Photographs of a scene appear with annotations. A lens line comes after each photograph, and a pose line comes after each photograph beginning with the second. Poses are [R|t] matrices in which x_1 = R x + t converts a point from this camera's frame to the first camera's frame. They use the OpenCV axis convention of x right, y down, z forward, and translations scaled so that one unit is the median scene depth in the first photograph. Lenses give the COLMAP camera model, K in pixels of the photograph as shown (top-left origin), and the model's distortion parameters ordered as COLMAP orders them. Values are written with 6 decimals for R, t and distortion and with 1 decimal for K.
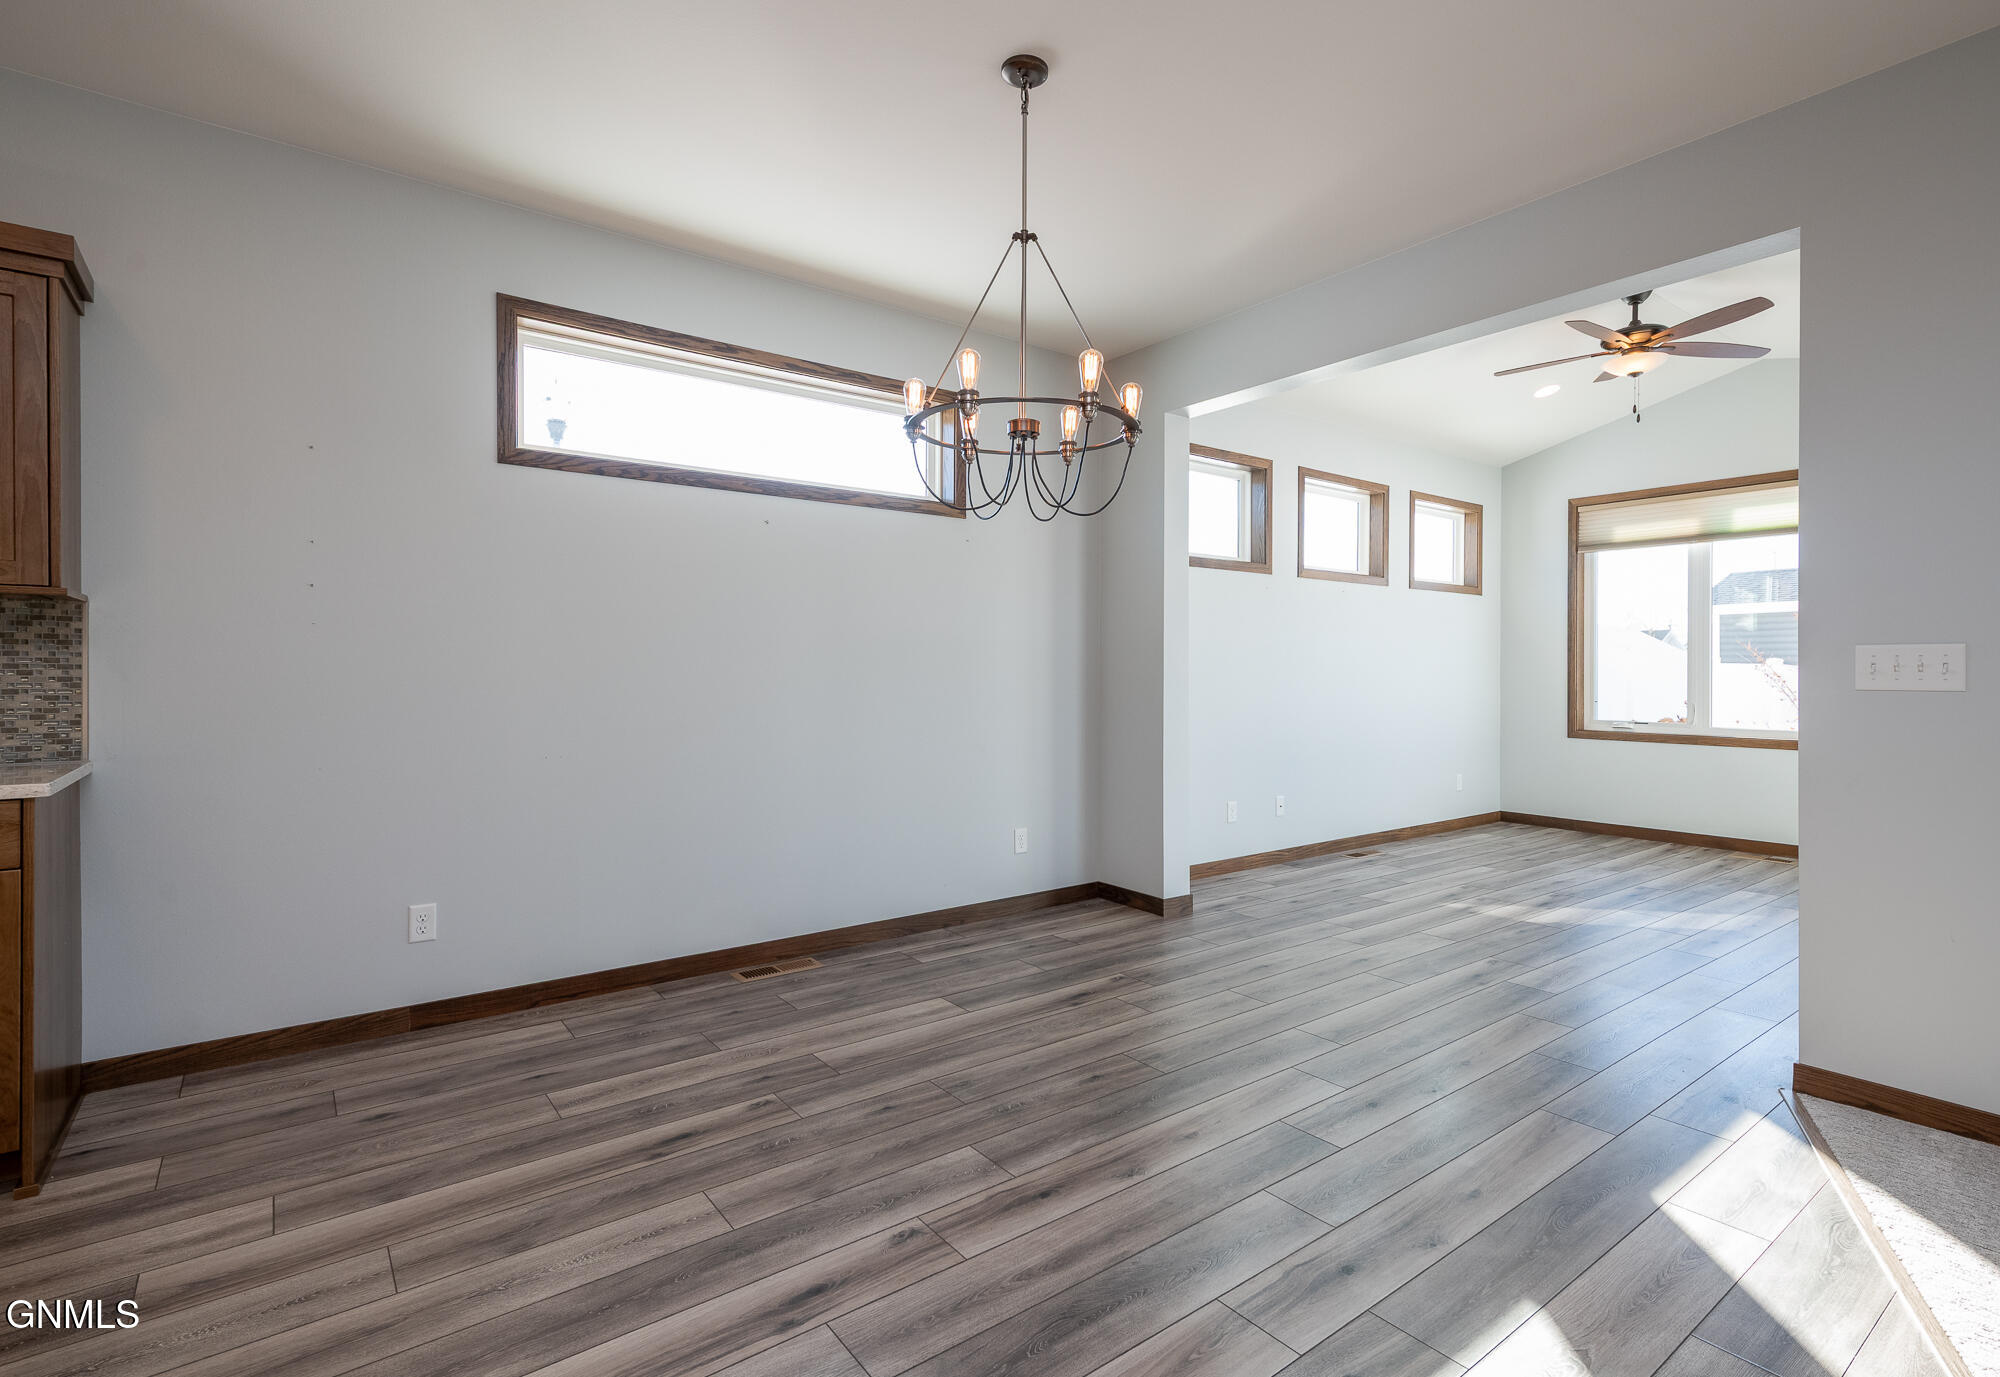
lens RADIAL K [[969.4, 0, 1001.8], [0, 969.4, 692.3], [0, 0, 1]] dist [-0.002199, -0.000257]
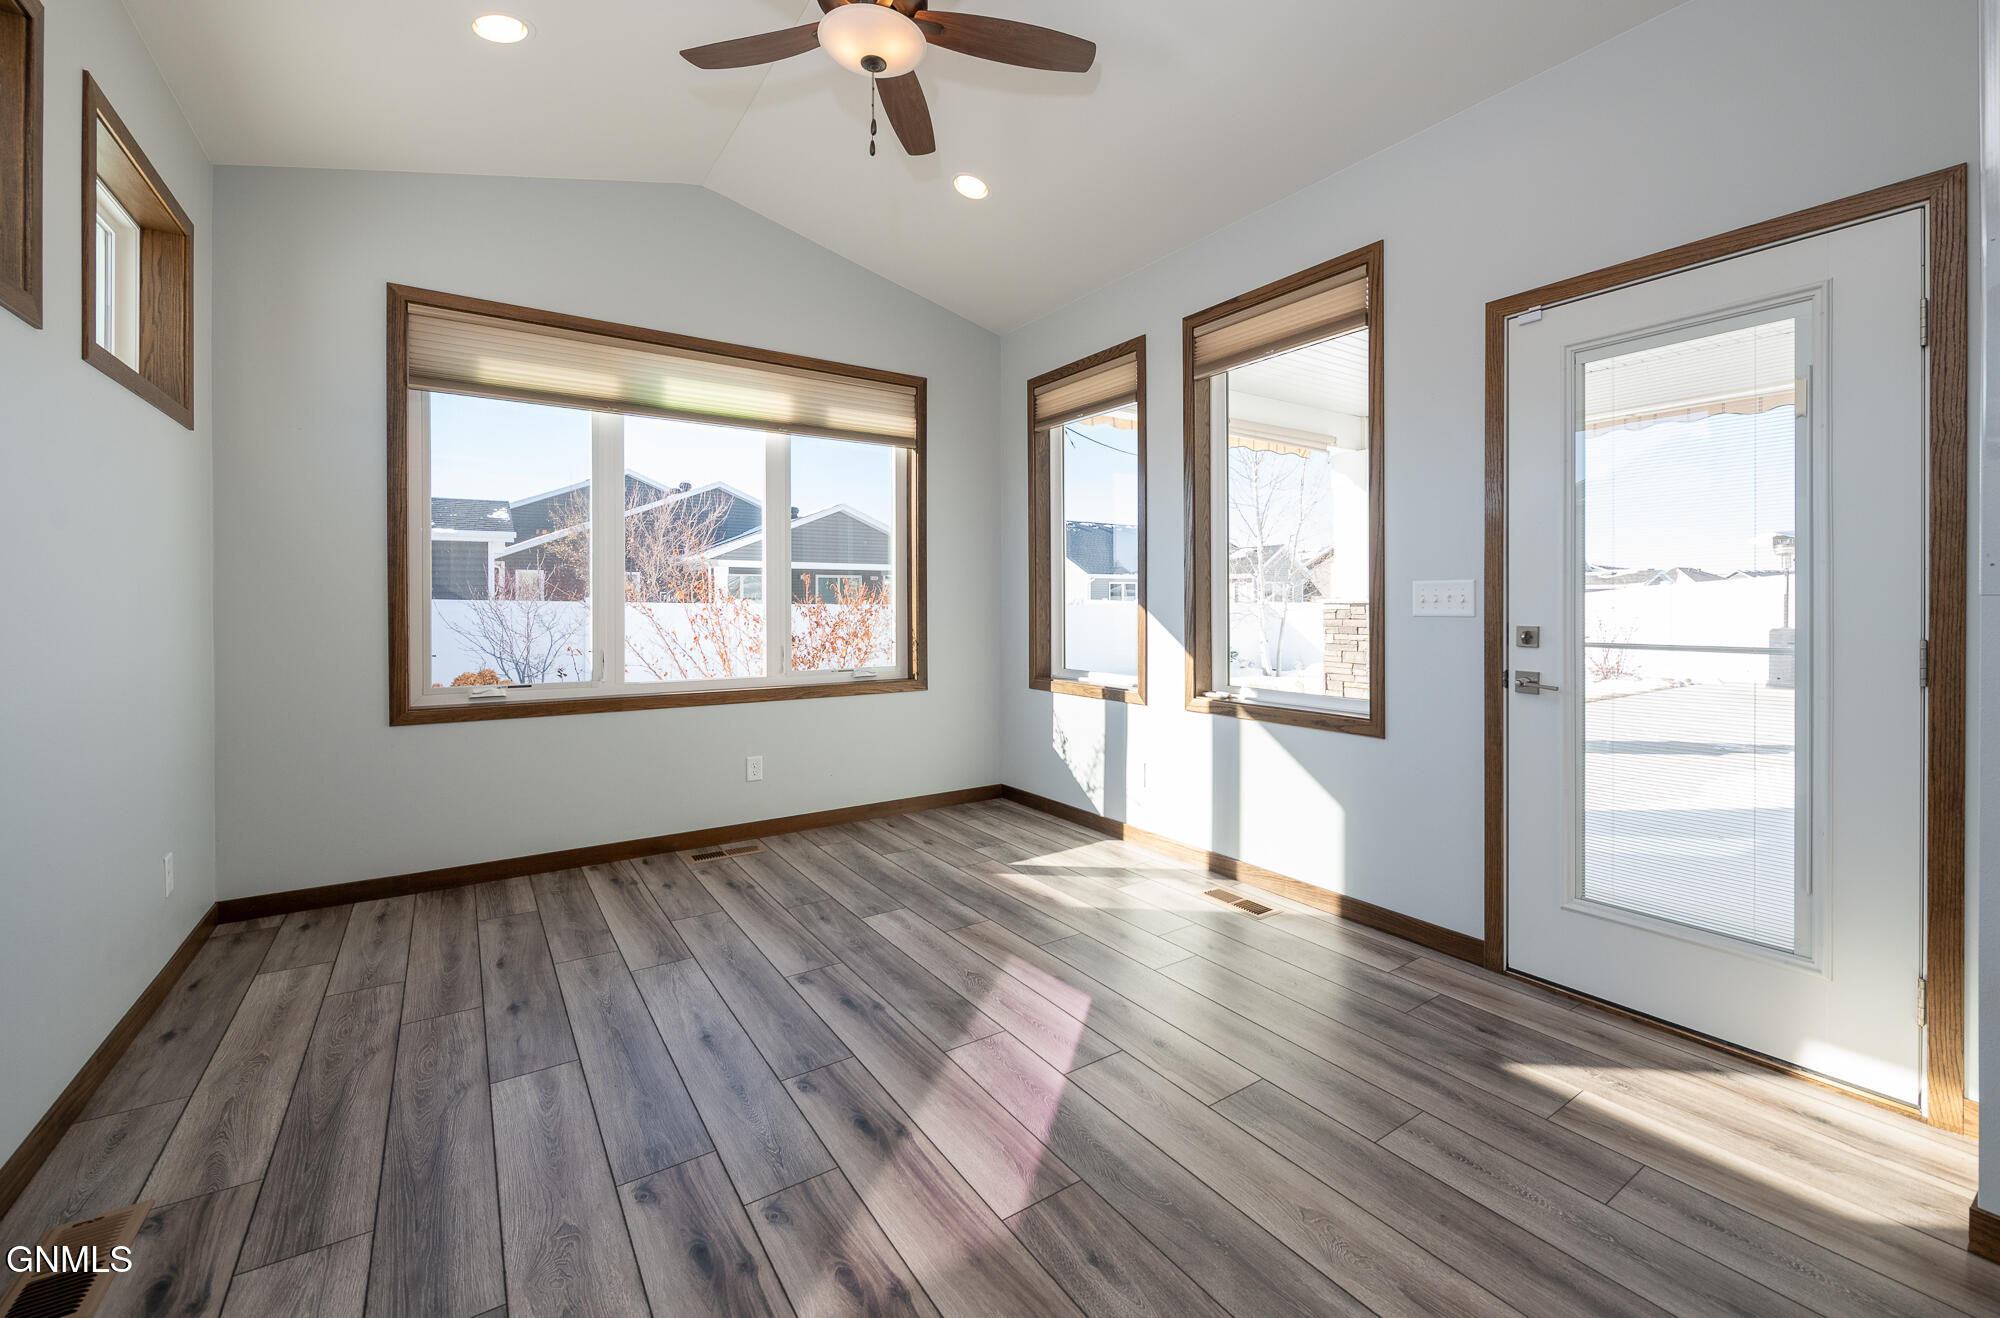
lens RADIAL K [[836.9, 0, 1063.7], [0, 836.9, 605.7], [0, 0, 1]] dist [-0.003805, -0.002353]
pose [[0.002934, -0.002165, 0.999993, 0.129244], [0.011315, 0.999934, 0.002132, -0.017038], [-0.999932, 0.011308, 0.002959, 0.649940]]
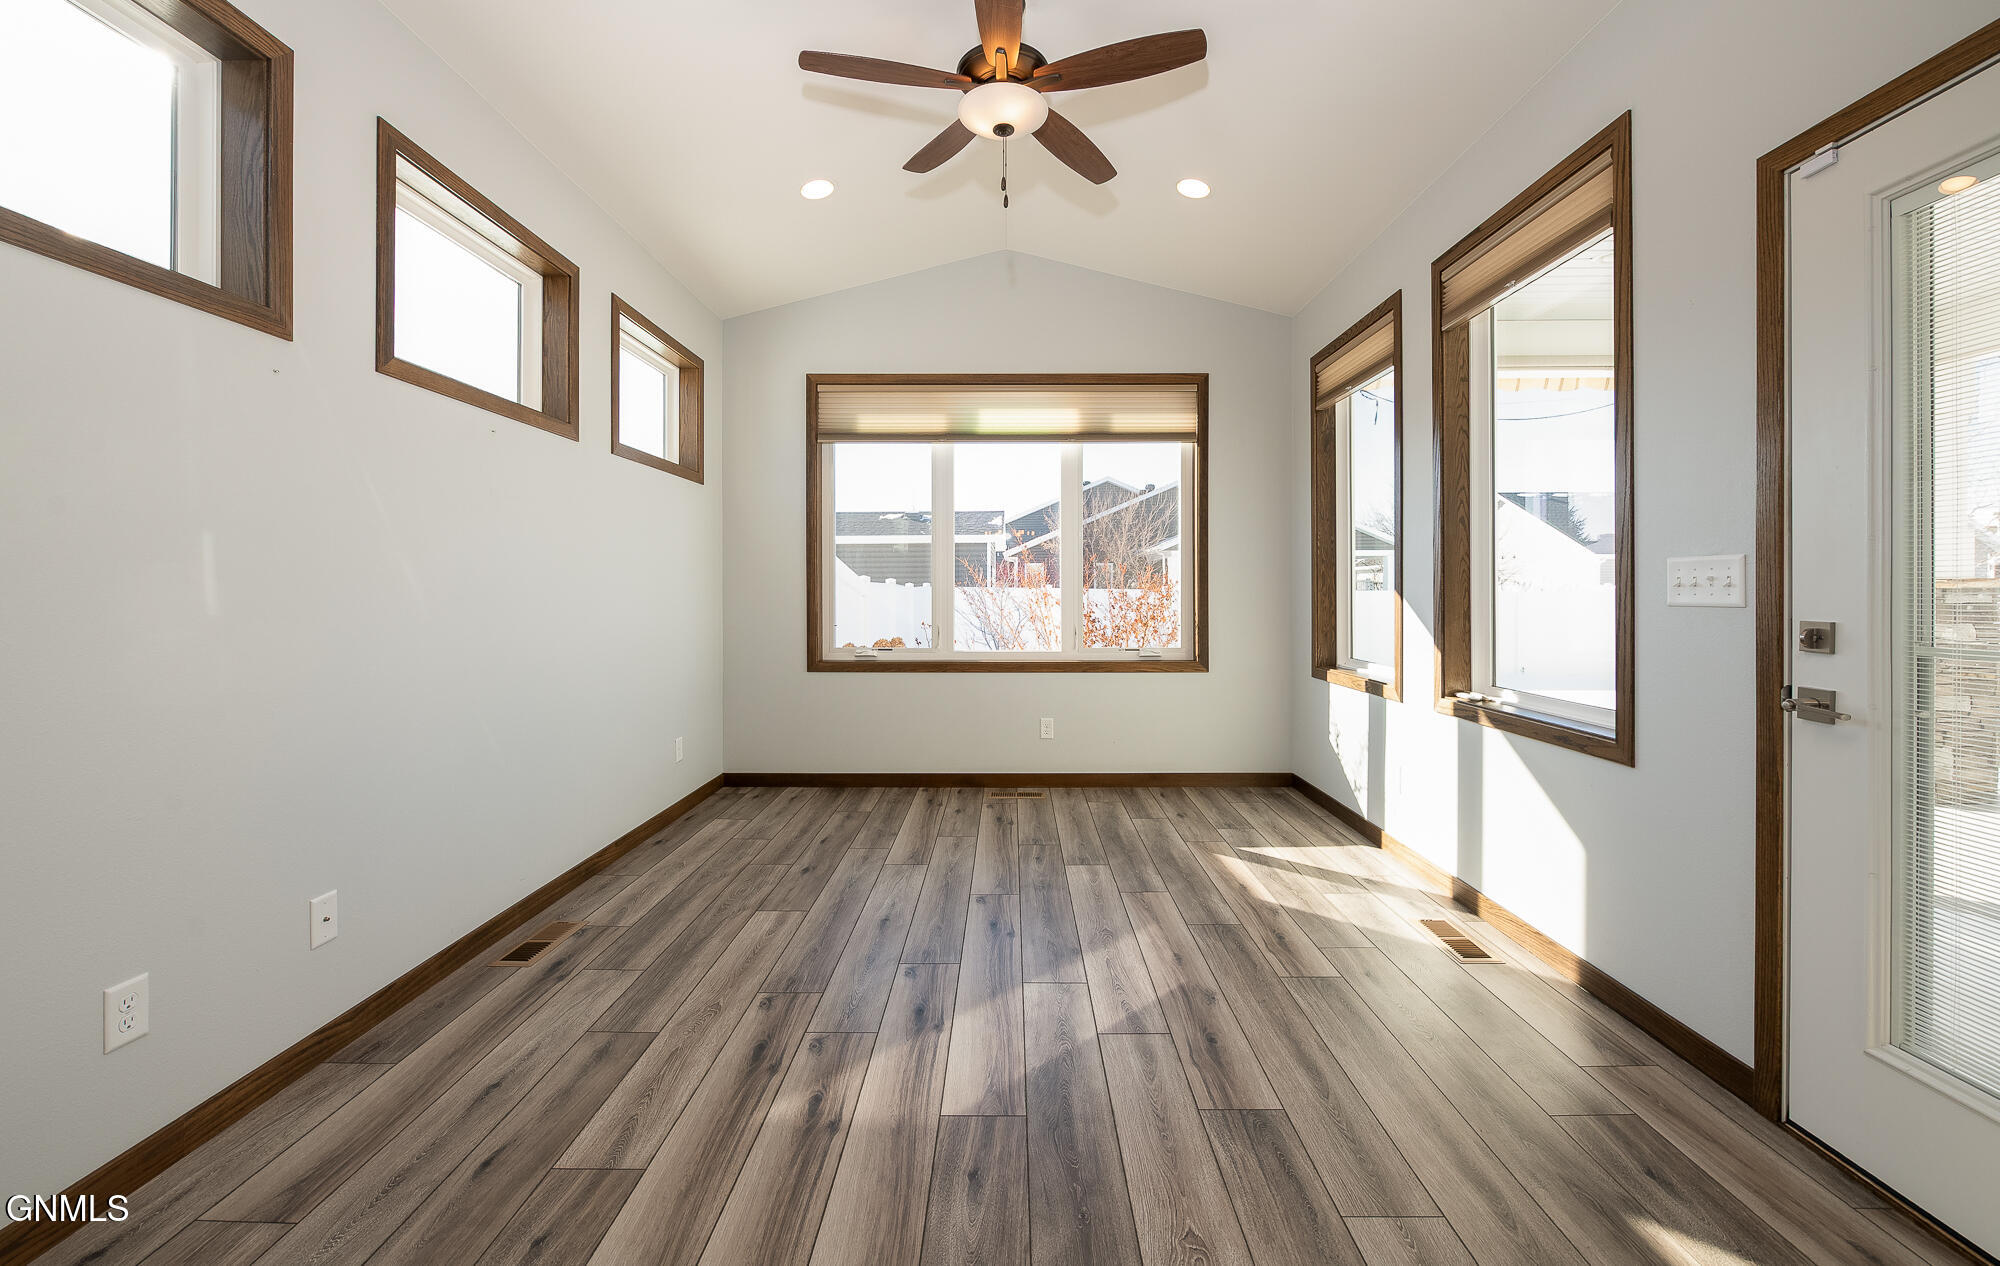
lens RADIAL K [[796.6, 0, 1015.3], [0, 796.6, 590.4], [0, 0, 1]] dist [-0.006715, -0.001094]
pose [[0.598496, 0.000005, 0.801126, 0.169379], [0.008803, 0.999940, -0.006583, -0.014603], [-0.801077, 0.010992, 0.598460, 0.490320]]
